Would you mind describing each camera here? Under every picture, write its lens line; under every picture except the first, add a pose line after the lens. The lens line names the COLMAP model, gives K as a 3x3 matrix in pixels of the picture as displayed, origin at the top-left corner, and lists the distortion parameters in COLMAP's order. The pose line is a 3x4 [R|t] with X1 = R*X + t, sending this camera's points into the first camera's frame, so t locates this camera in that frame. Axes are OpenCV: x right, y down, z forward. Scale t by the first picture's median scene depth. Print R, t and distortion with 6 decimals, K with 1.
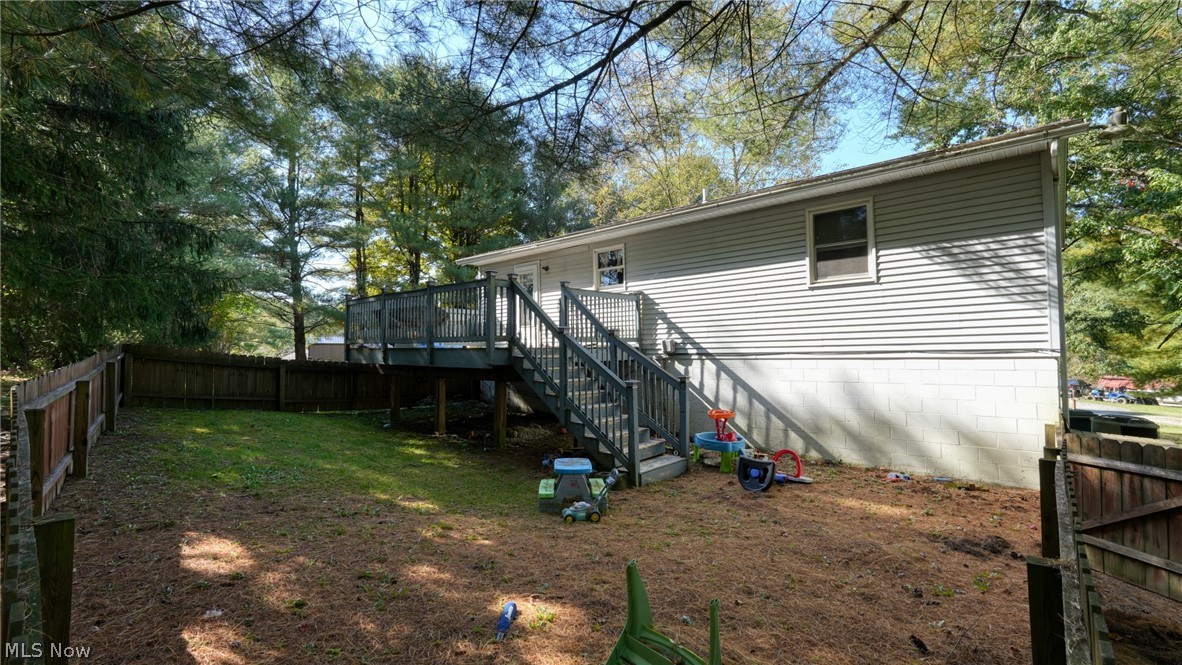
lens RADIAL K [[516.8, 0, 590.2], [0, 516.8, 329.7], [0, 0, 1]] dist [-0.019135, 0.008632]
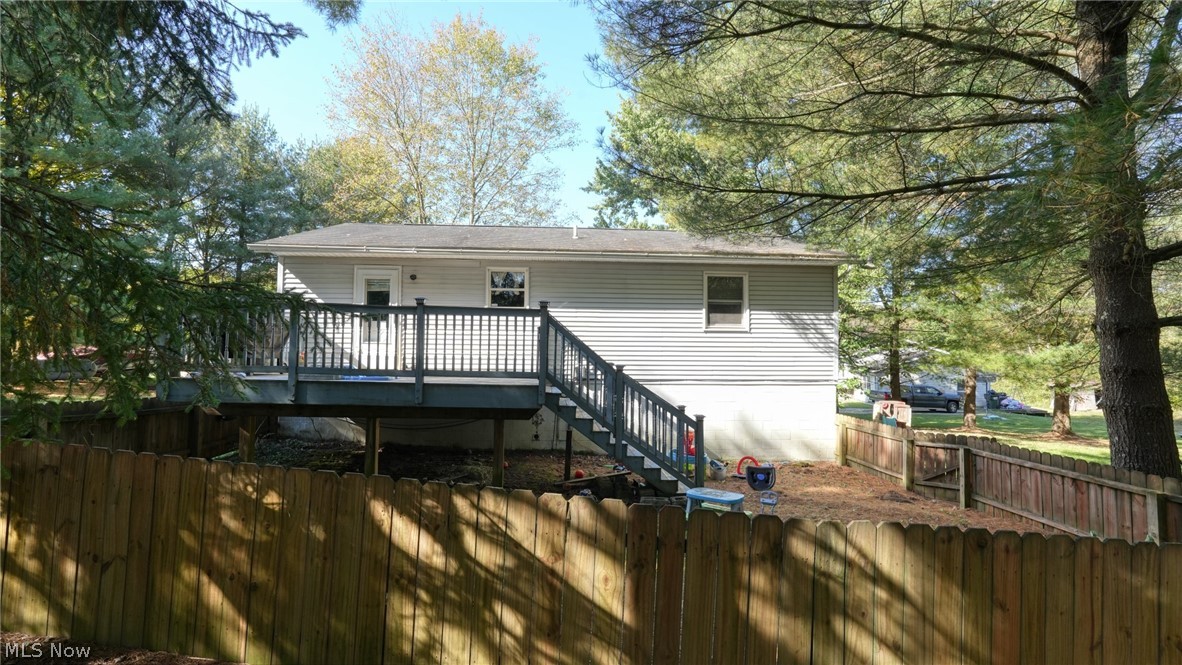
lens RADIAL K [[516.8, 0, 590.8], [0, 516.8, 332.1], [0, 0, 1]] dist [-0.019135, 0.008632]
pose [[0.692115, 0.042725, 0.720522, -0.731690], [-0.050980, 0.998647, -0.010247, -0.050411], [-0.719985, -0.029640, 0.693357, 0.289447]]
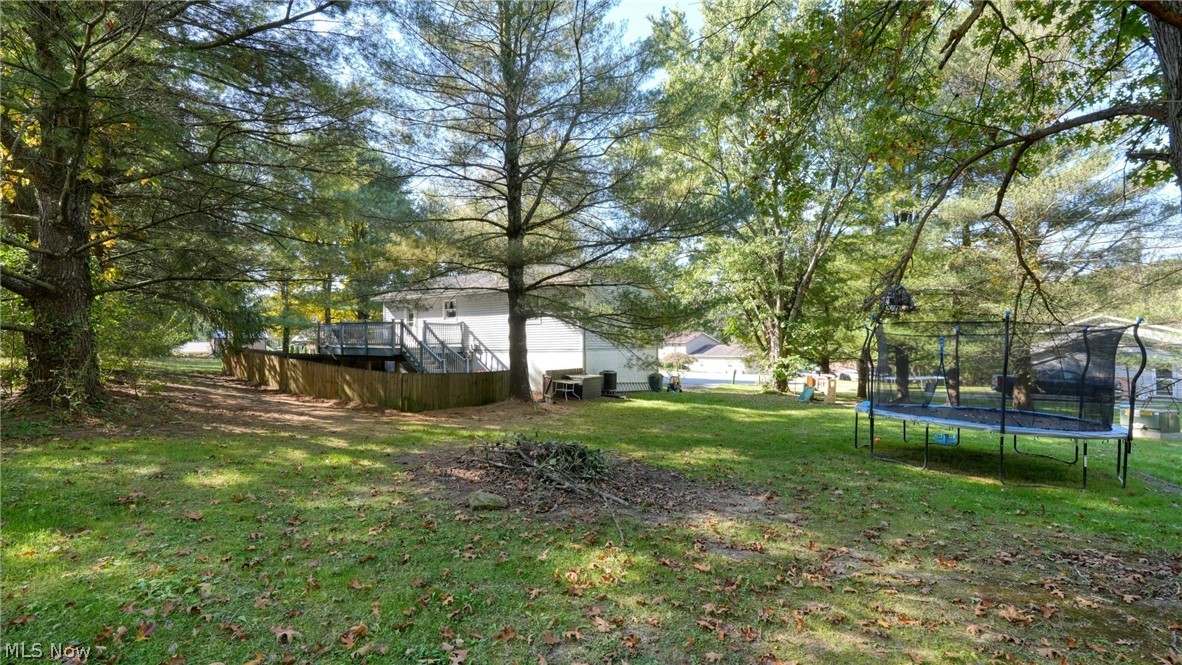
lens RADIAL K [[516.8, 0, 594.6], [0, 516.8, 338.2], [0, 0, 1]] dist [-0.019135, 0.008632]
pose [[0.978908, 0.003582, 0.204272, 0.248597], [-0.011077, 0.999306, 0.035562, -0.109782], [-0.204003, -0.037075, 0.978268, -1.615324]]
